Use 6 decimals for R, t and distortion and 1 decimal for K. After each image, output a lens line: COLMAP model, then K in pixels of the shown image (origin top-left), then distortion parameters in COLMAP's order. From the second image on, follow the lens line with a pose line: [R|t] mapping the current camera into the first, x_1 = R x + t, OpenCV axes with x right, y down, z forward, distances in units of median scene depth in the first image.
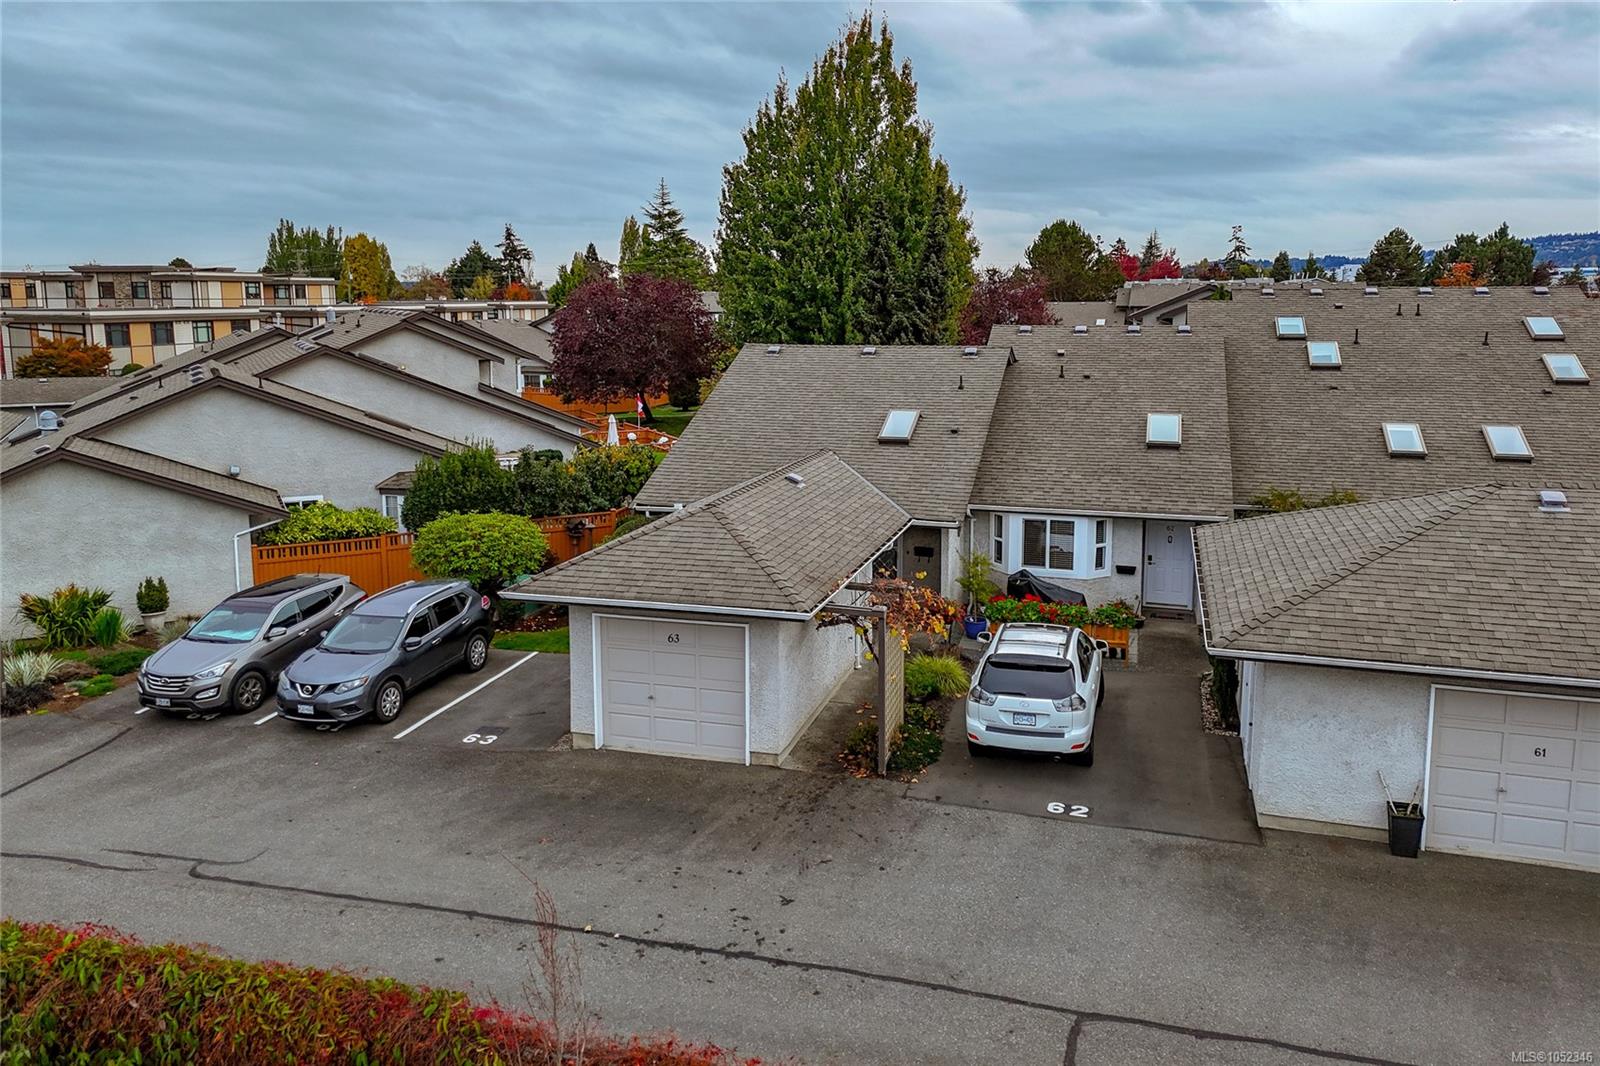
lens RADIAL K [[1140.4, 0, 800.0], [0, 1140.4, 533.0], [0, 0, 1]] dist [0.087320, -0.093720]
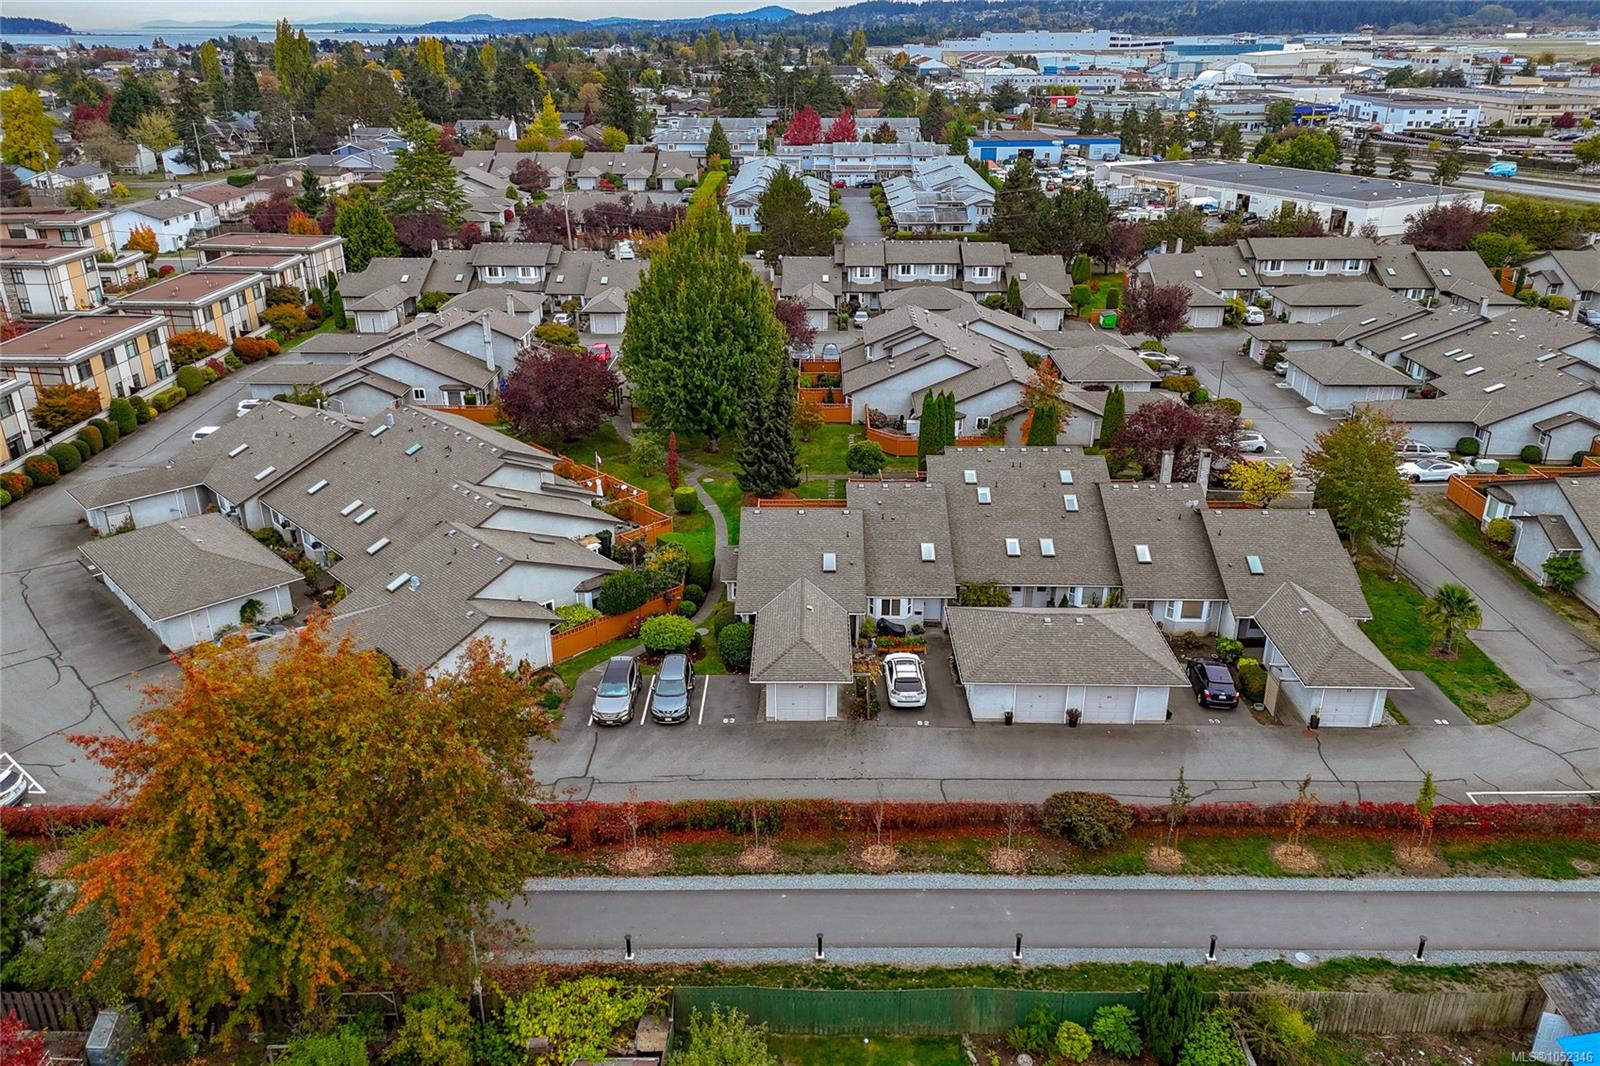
lens RADIAL K [[1140.4, 0, 800.0], [0, 1140.4, 533.0], [0, 0, 1]] dist [0.087320, -0.093720]
pose [[0.961555, -0.102862, 0.254618, -0.626341], [0.053465, 0.979577, 0.193829, -0.669865], [-0.269356, -0.172764, 0.947418, -1.378027]]
